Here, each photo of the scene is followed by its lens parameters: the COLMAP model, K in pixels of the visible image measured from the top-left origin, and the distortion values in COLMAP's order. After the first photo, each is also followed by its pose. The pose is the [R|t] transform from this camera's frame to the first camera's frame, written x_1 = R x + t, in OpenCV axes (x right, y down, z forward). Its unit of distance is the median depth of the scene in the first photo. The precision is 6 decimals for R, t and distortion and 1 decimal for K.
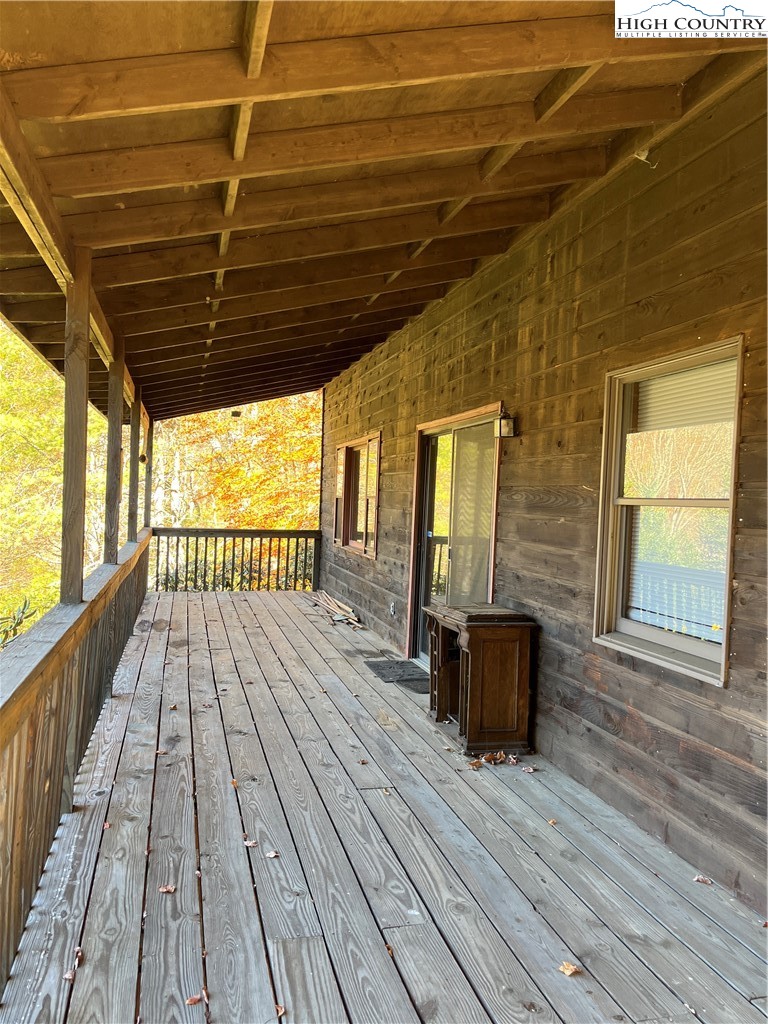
lens RADIAL K [[773.9, 0, 384.0], [0, 773.9, 512.0], [0, 0, 1]] dist [0.067528, -0.079784]
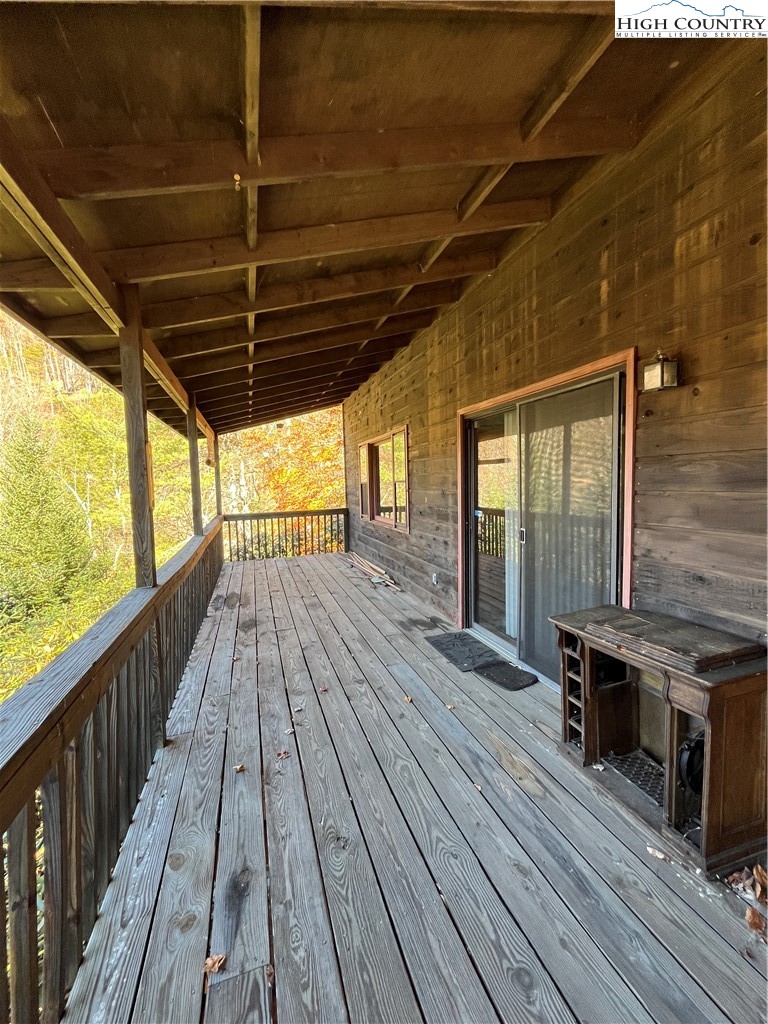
lens RADIAL K [[427.4, 0, 384.0], [0, 427.4, 512.0], [0, 0, 1]] dist [-0.000810, 0.000222]
pose [[0.996678, -0.067121, 0.046132, -0.085942], [0.064501, 0.996338, 0.056122, -0.012561], [-0.049730, -0.052960, 0.997358, 0.386221]]
